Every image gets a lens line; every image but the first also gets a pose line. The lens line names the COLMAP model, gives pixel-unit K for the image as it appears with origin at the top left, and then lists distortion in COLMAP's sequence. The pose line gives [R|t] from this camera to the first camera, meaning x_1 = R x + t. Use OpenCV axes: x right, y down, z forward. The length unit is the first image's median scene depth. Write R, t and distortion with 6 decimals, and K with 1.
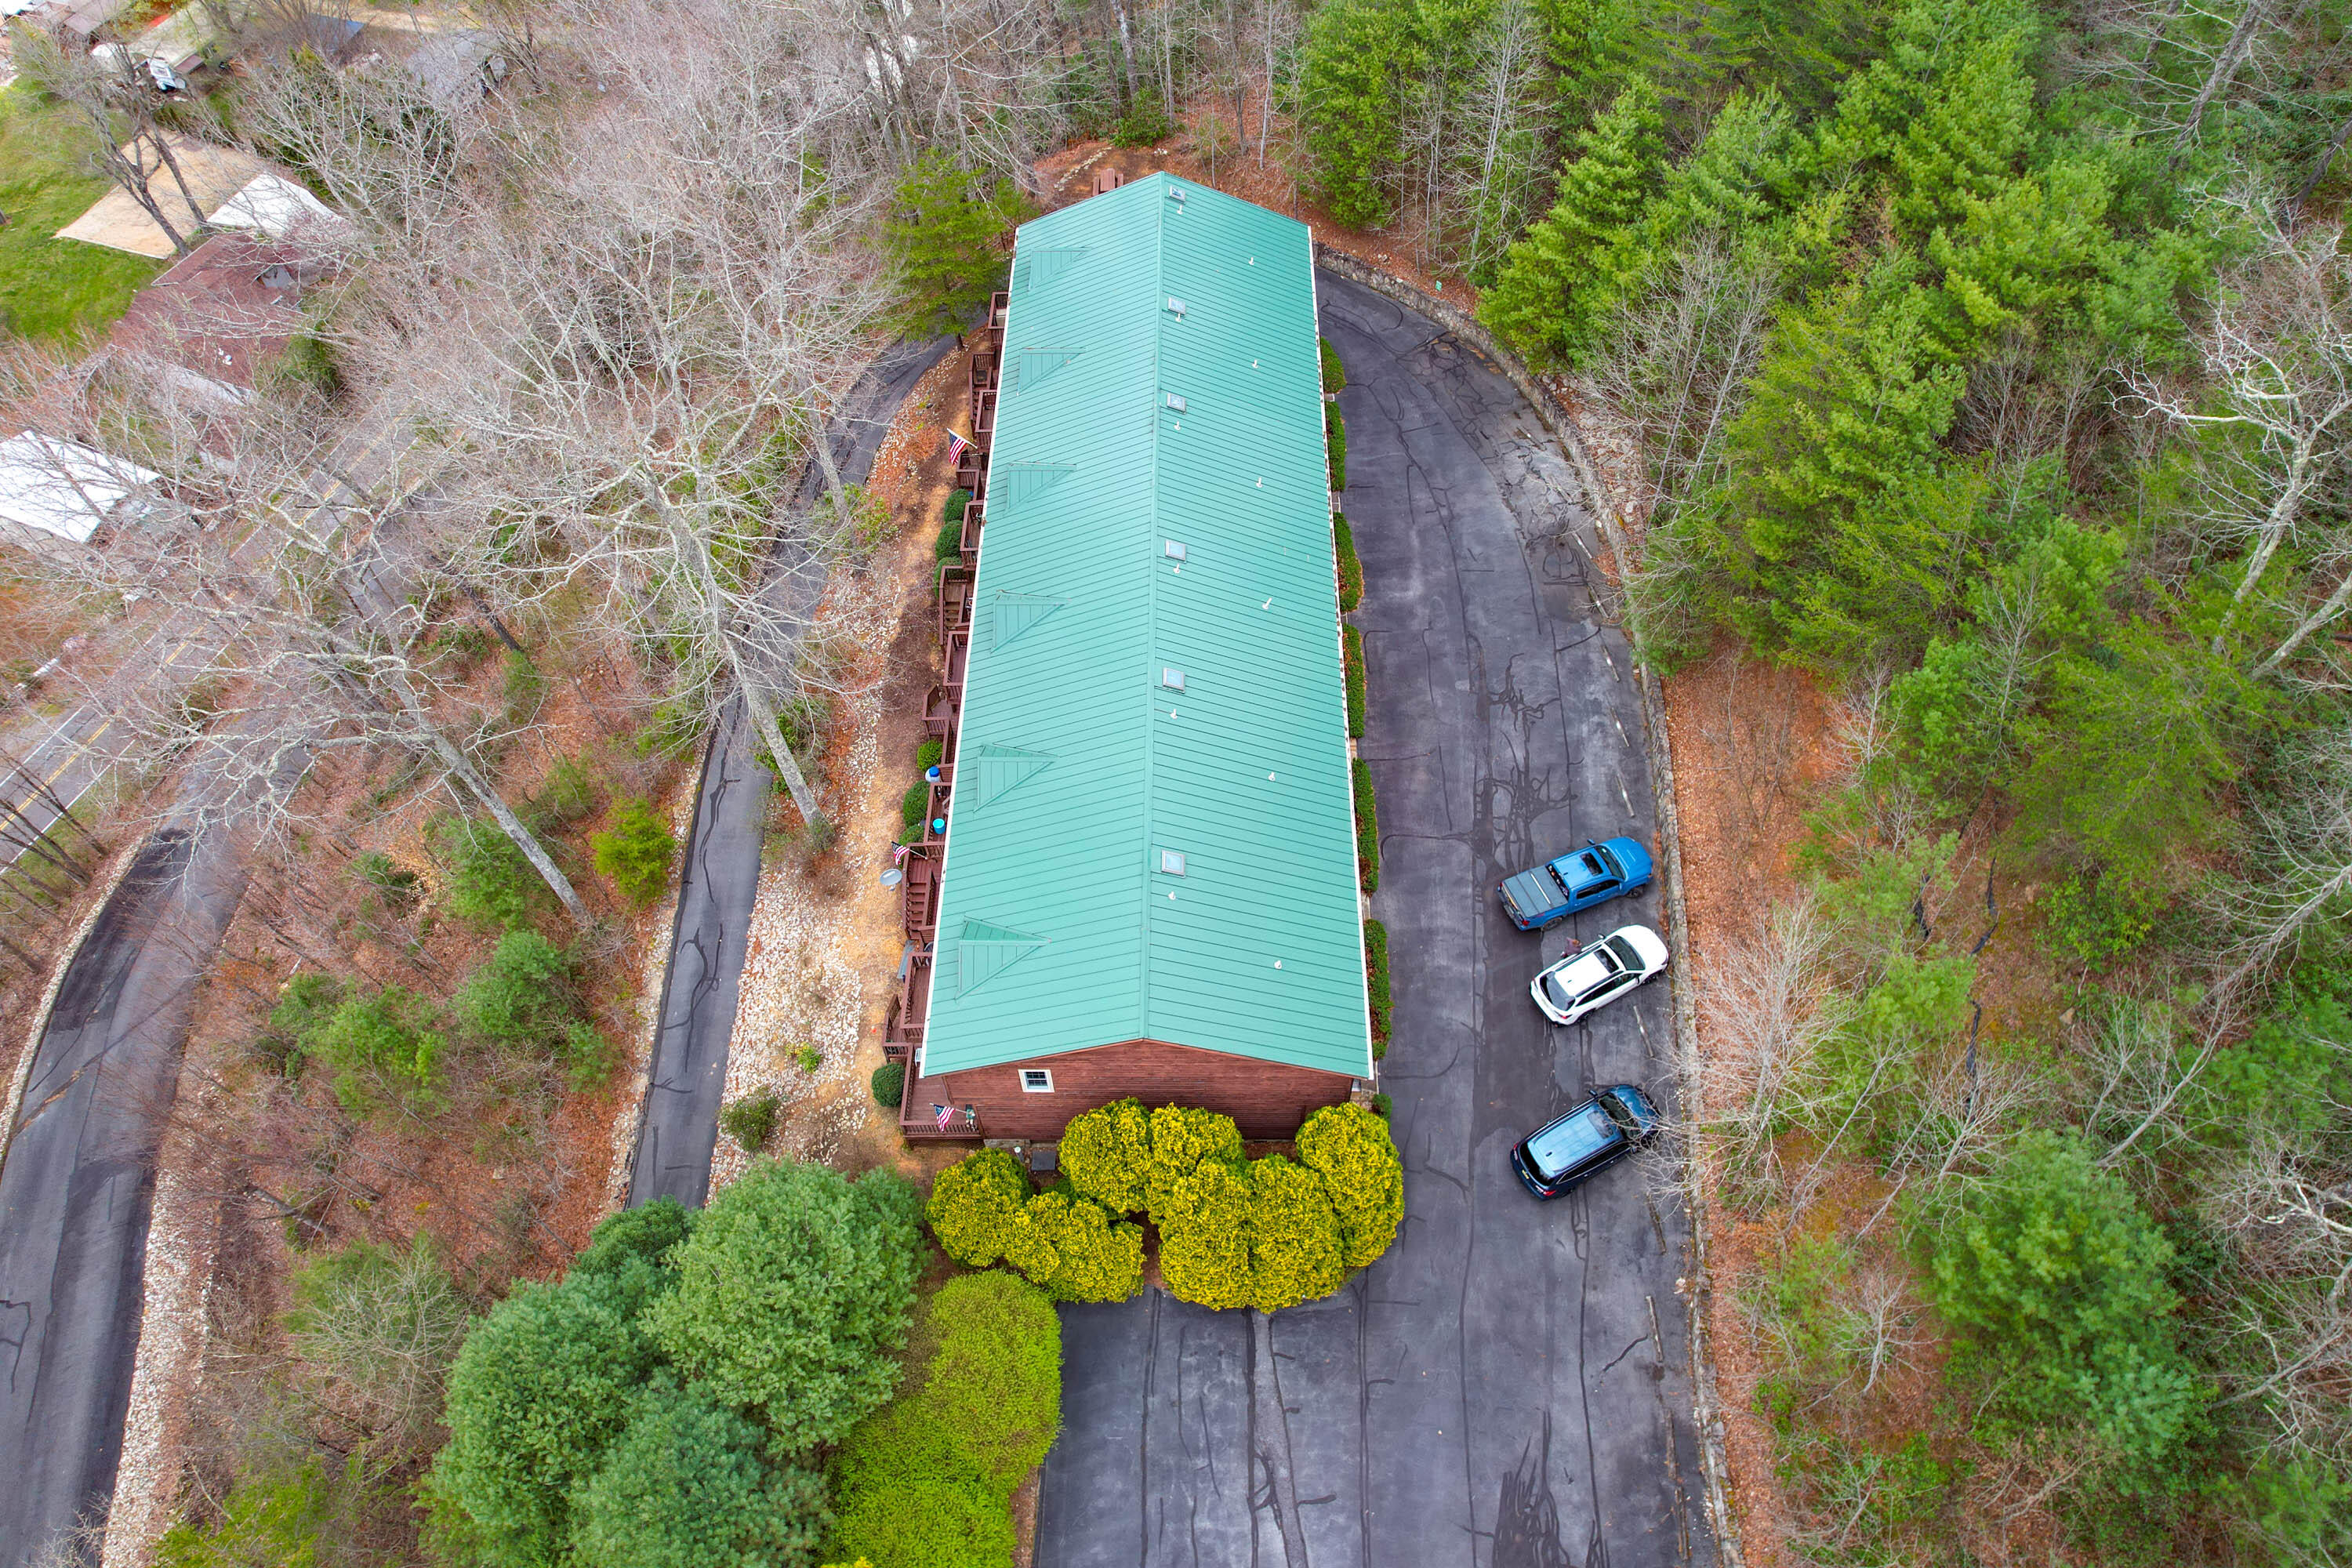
lens RADIAL K [[1519.2, 0, 1167.4], [0, 1519.2, 771.8], [0, 0, 1]] dist [-0.074008, 0.069866]
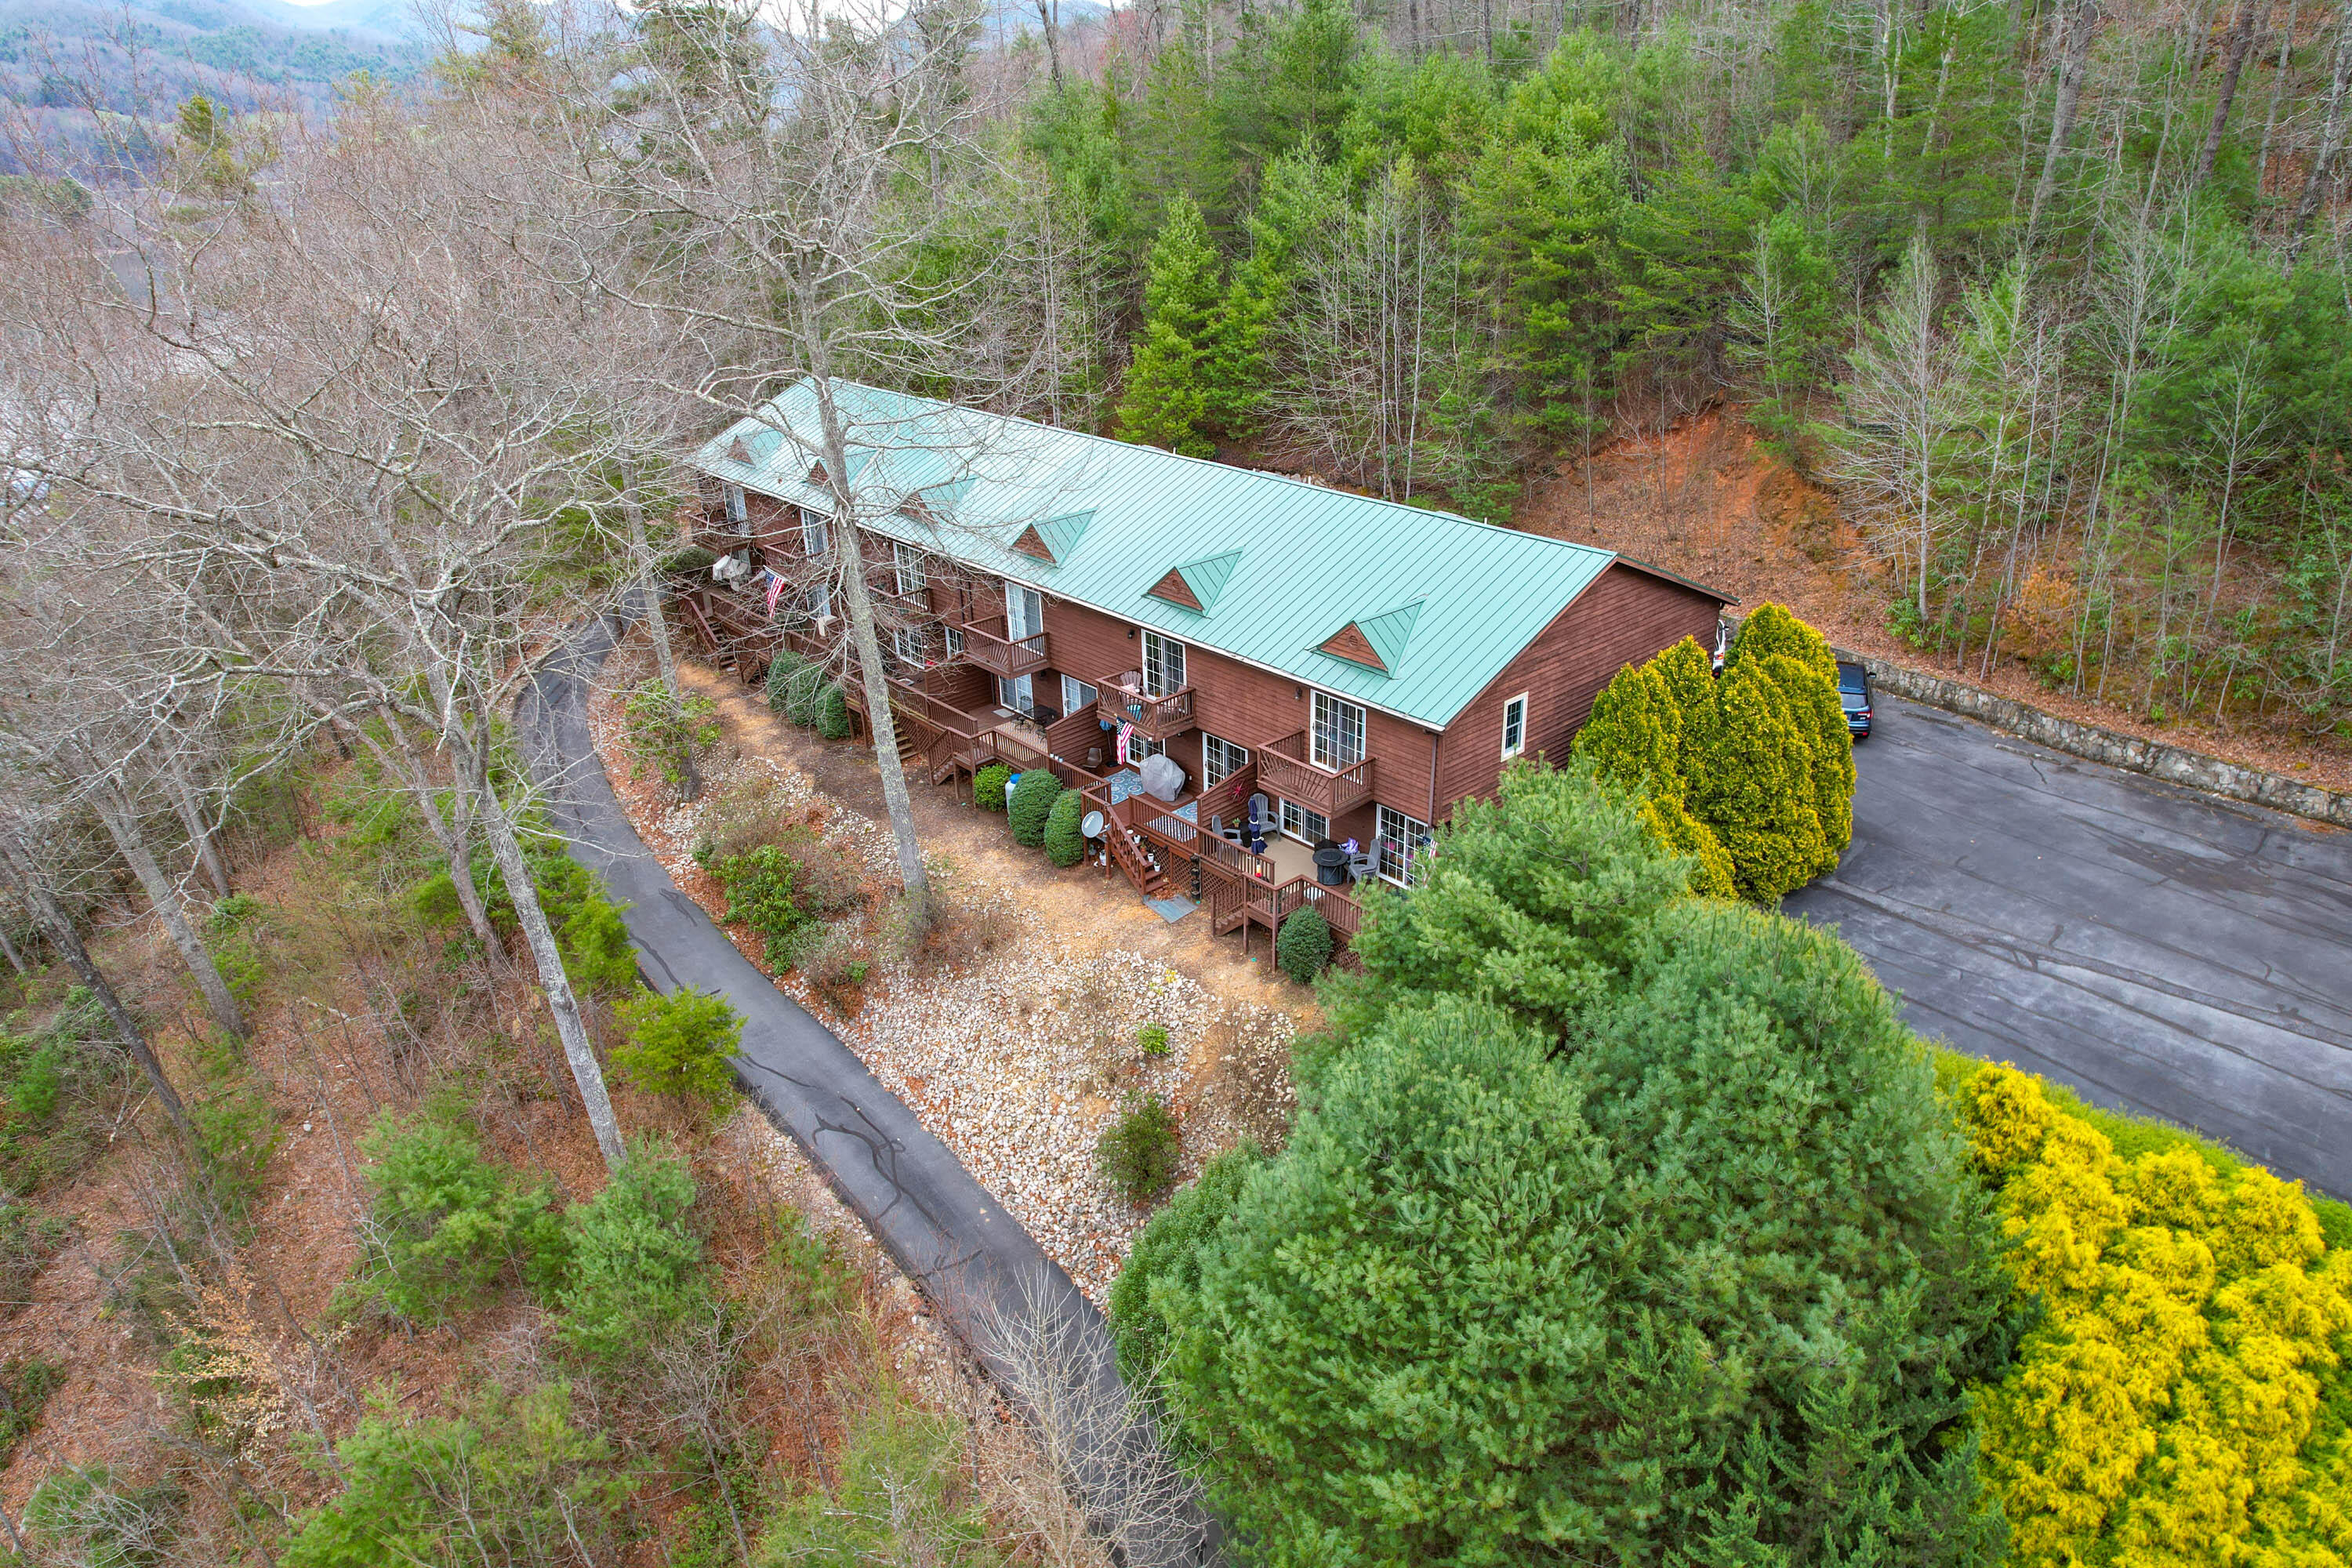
lens RADIAL K [[1519.2, 0, 1171.8], [0, 1519.2, 785.2], [0, 0, 1]] dist [-0.074008, 0.069866]
pose [[0.745312, -0.291011, 0.599852, -0.592305], [0.558111, 0.764505, -0.322558, 0.317792], [-0.364722, 0.575190, 0.732212, 0.389113]]
